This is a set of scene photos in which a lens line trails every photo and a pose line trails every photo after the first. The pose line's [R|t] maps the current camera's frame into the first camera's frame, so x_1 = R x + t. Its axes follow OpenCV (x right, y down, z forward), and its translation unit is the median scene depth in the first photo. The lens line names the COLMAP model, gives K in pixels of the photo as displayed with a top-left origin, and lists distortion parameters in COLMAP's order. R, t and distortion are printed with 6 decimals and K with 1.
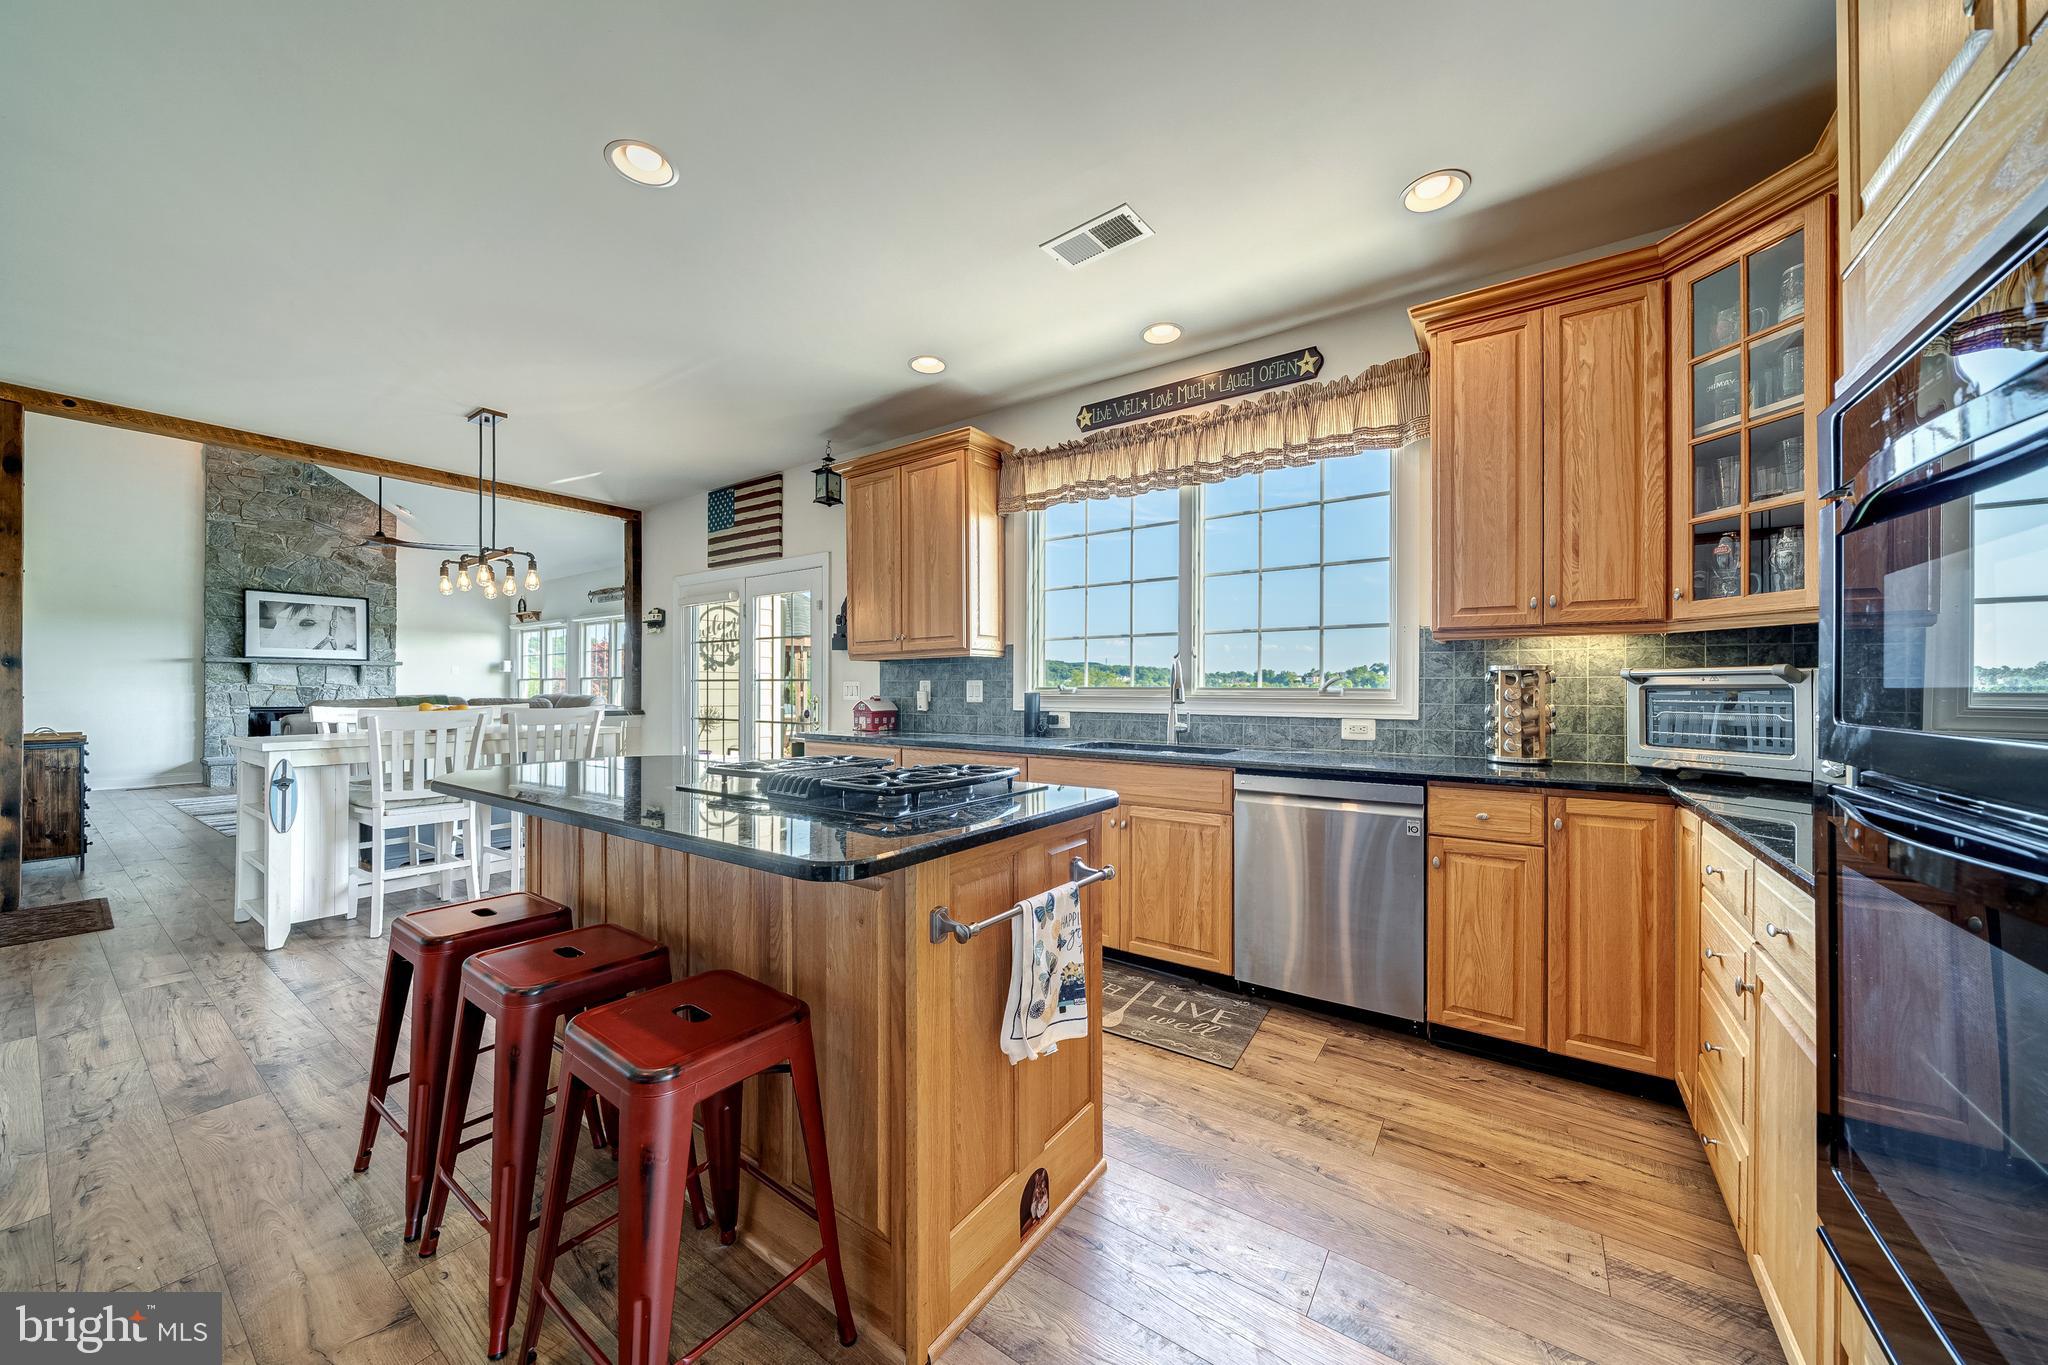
lens RADIAL K [[706.2, 0, 1025.9], [0, 706.2, 692.3], [0, 0, 1]] dist [-0.002104, -0.000244]
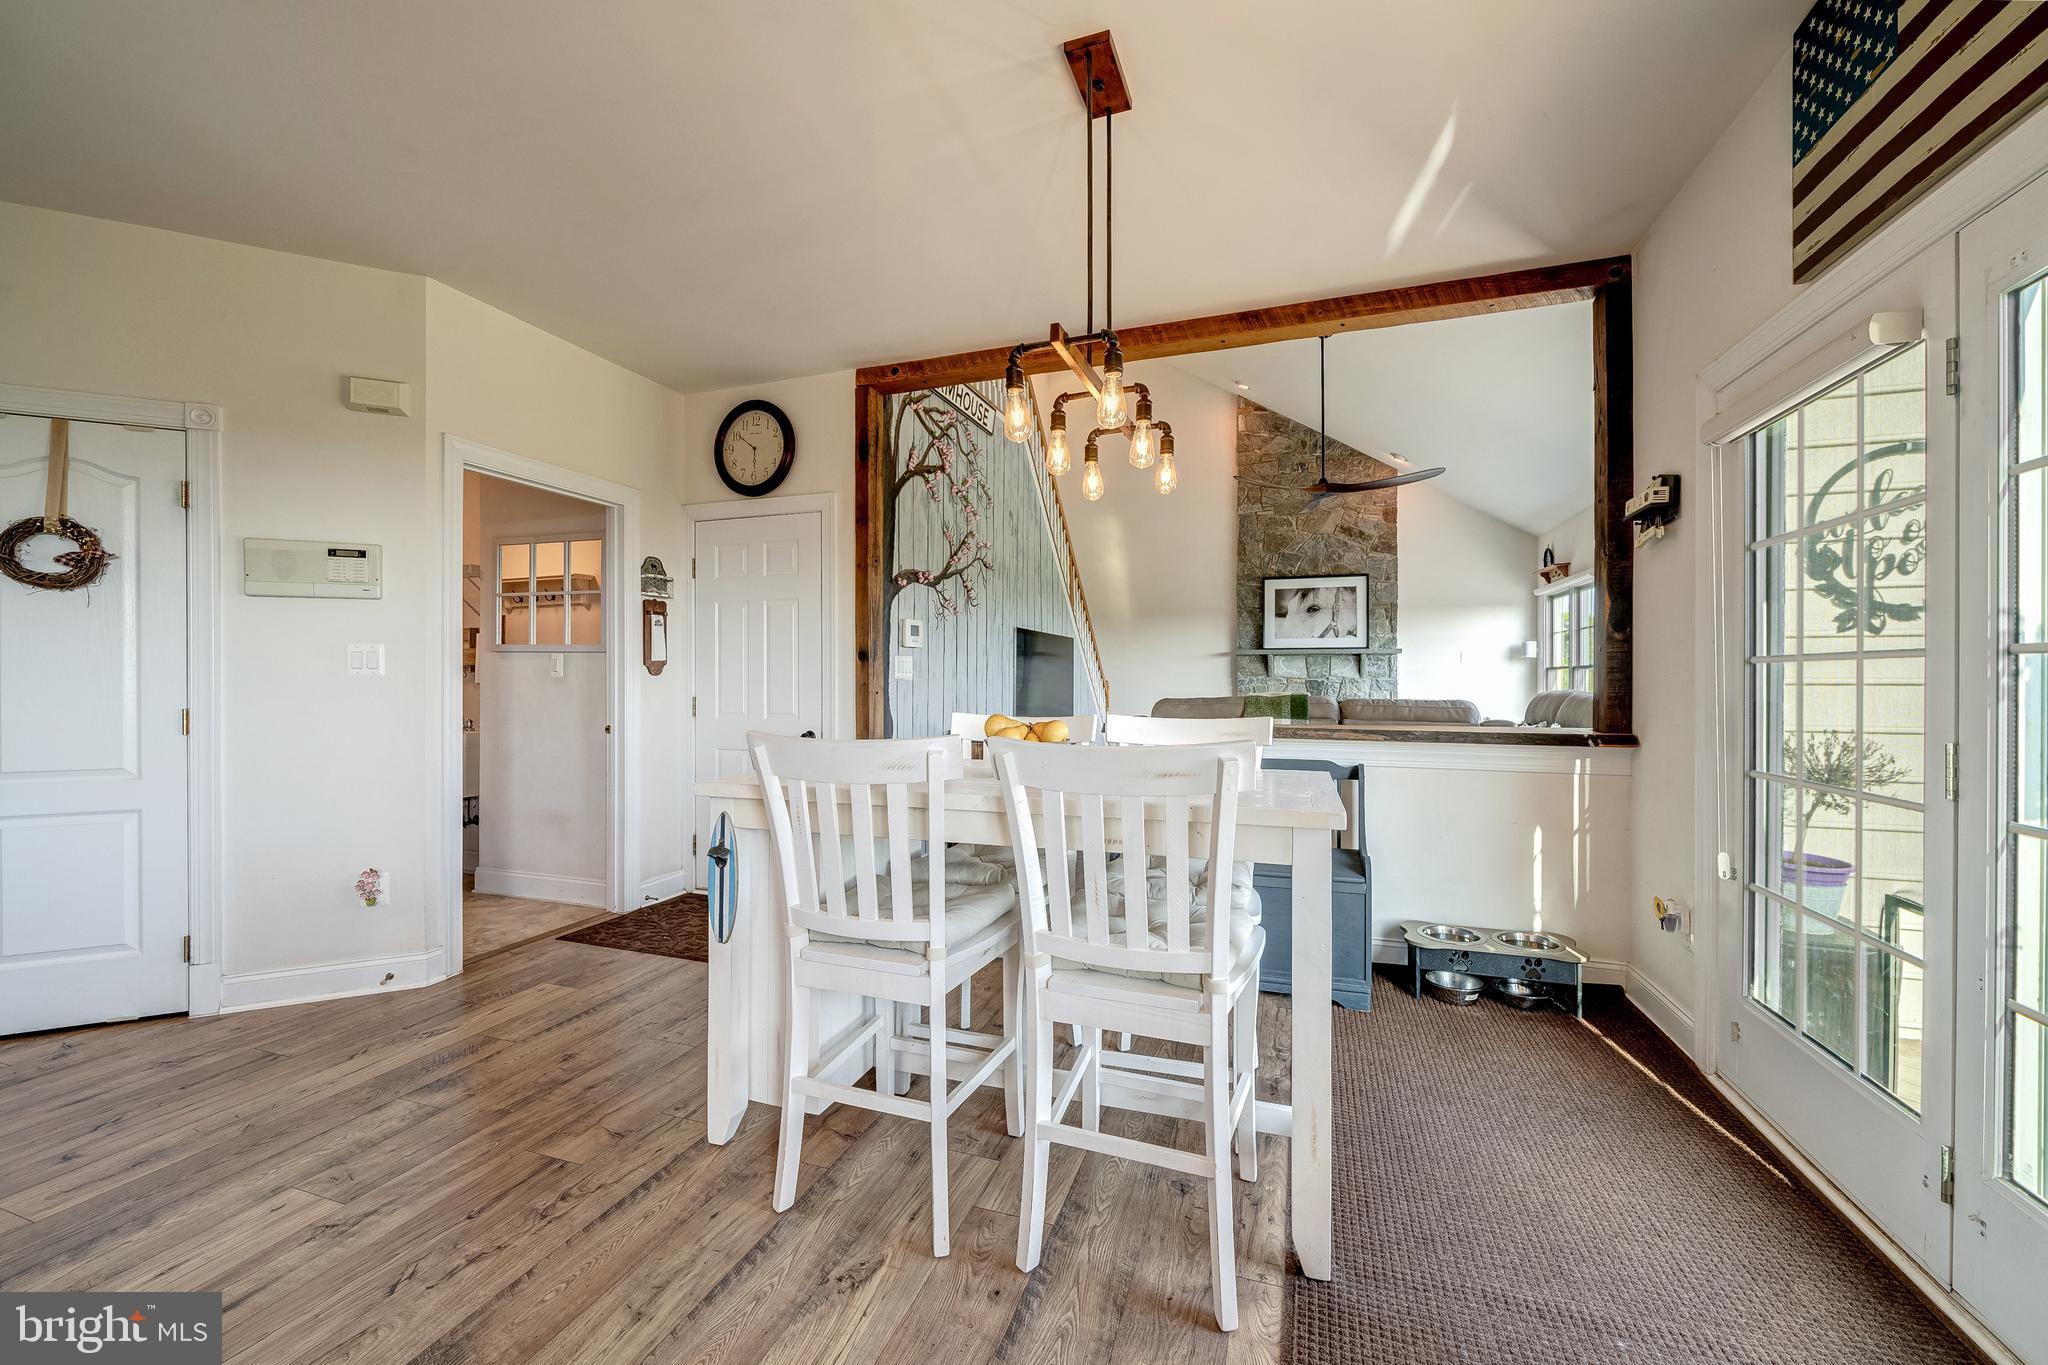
lens RADIAL K [[800.6, 0, 1043.9], [0, 800.6, 675.8], [0, 0, 1]] dist [0.001753, 0.000139]
pose [[0.278149, -0.007647, -0.960508, -0.190076], [-0.003436, 0.999954, -0.008956, -0.003776], [0.960532, 0.005791, 0.278110, 0.544484]]
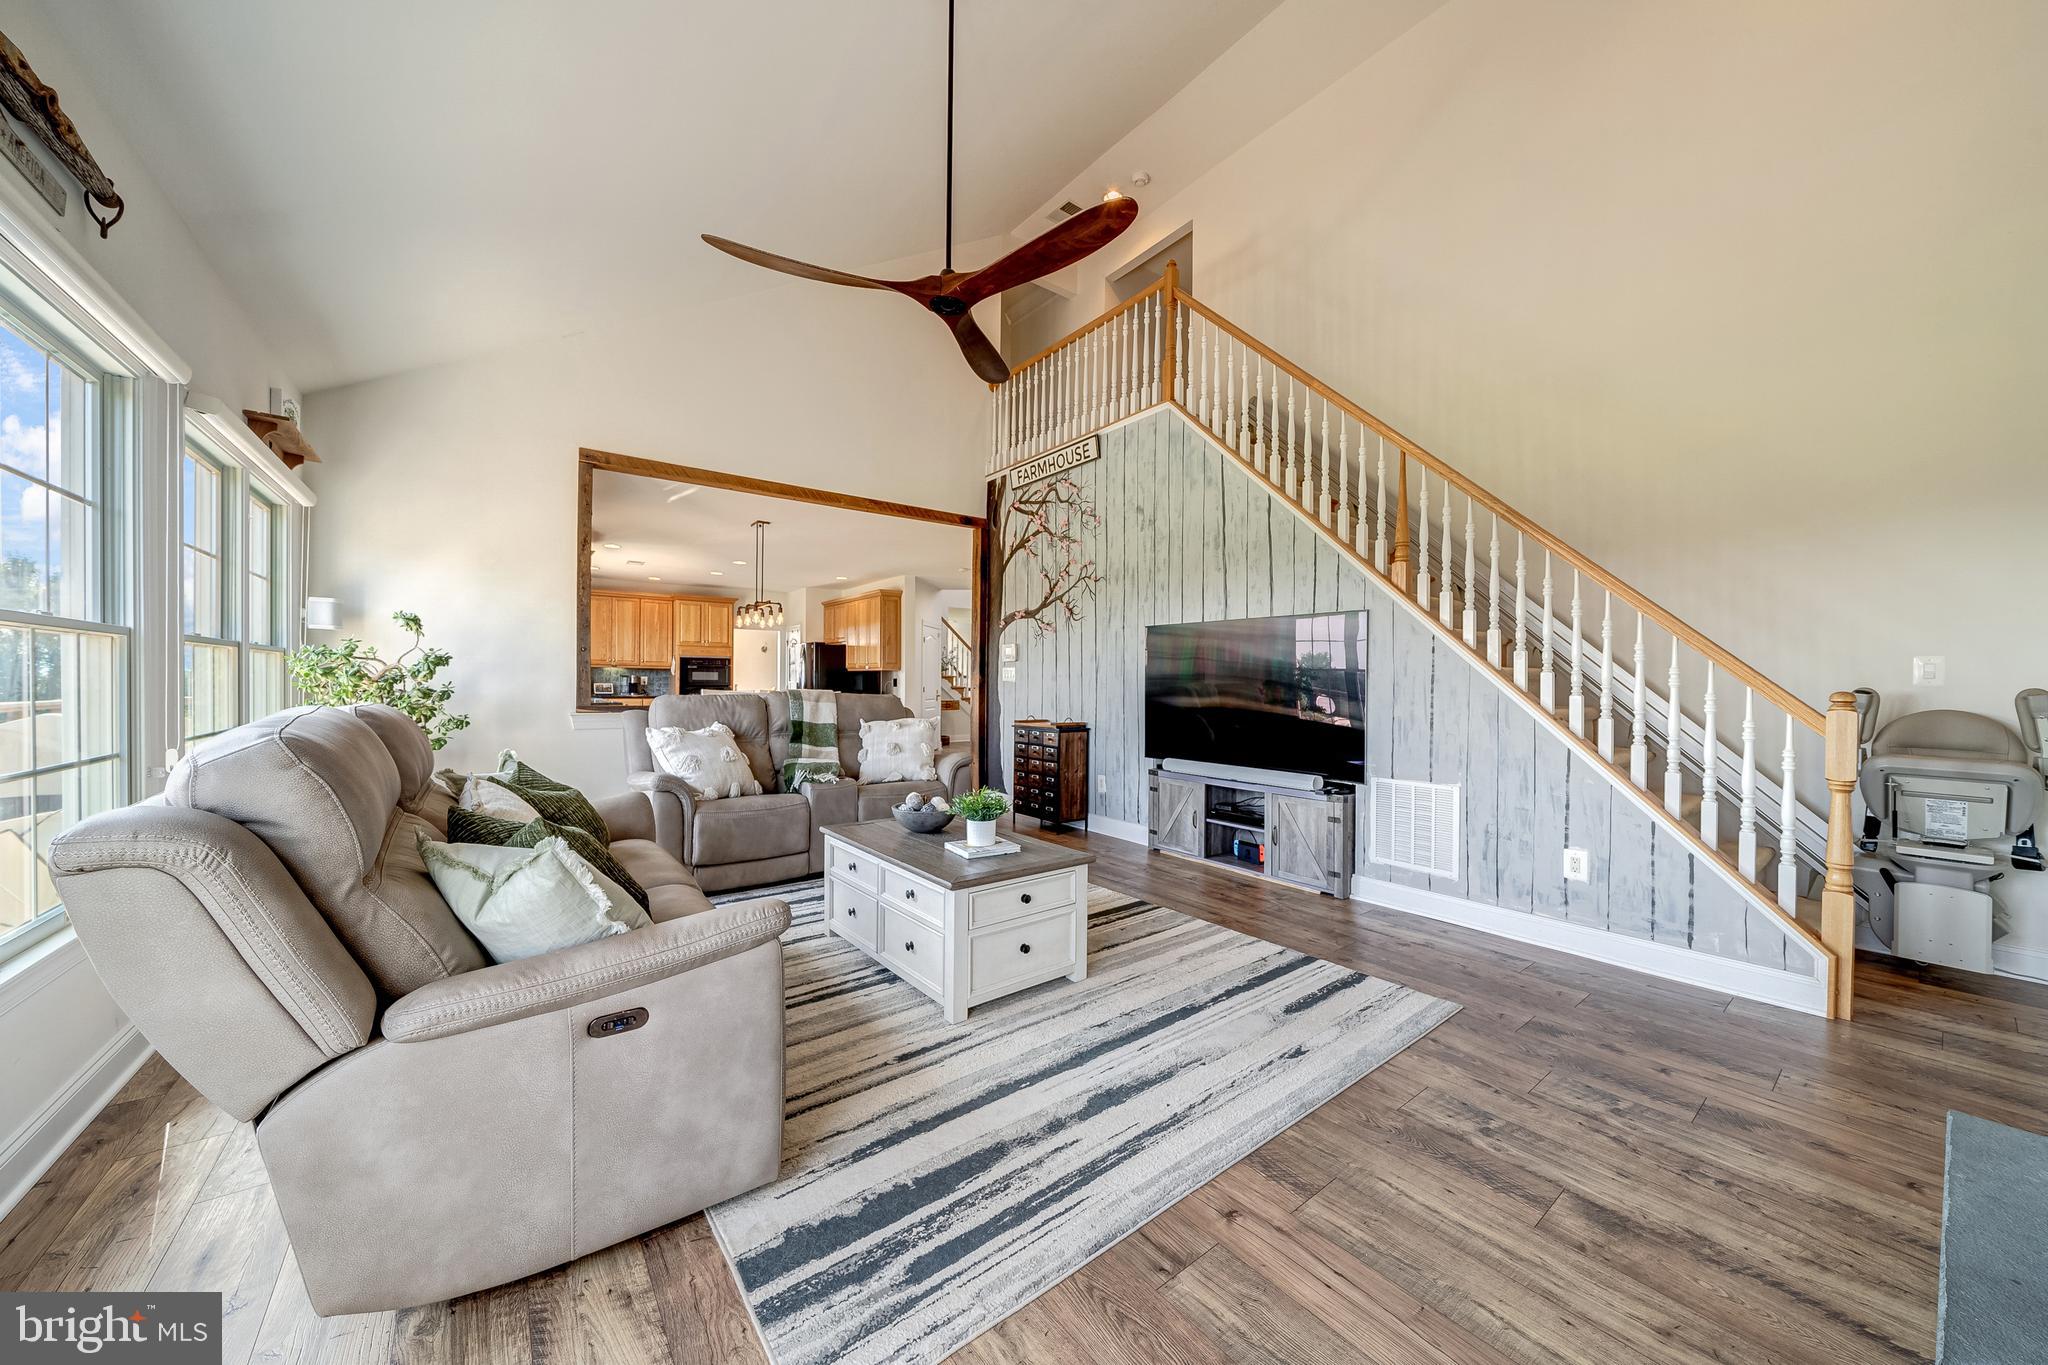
lens RADIAL K [[706.2, 0, 1013.4], [0, 706.2, 687.2], [0, 0, 1]] dist [-0.002104, -0.000244]
pose [[-0.941772, -0.012640, 0.336016, -1.267083], [-0.009771, 0.999900, 0.010228, -0.008340], [-0.336111, 0.006349, -0.941801, 1.593815]]
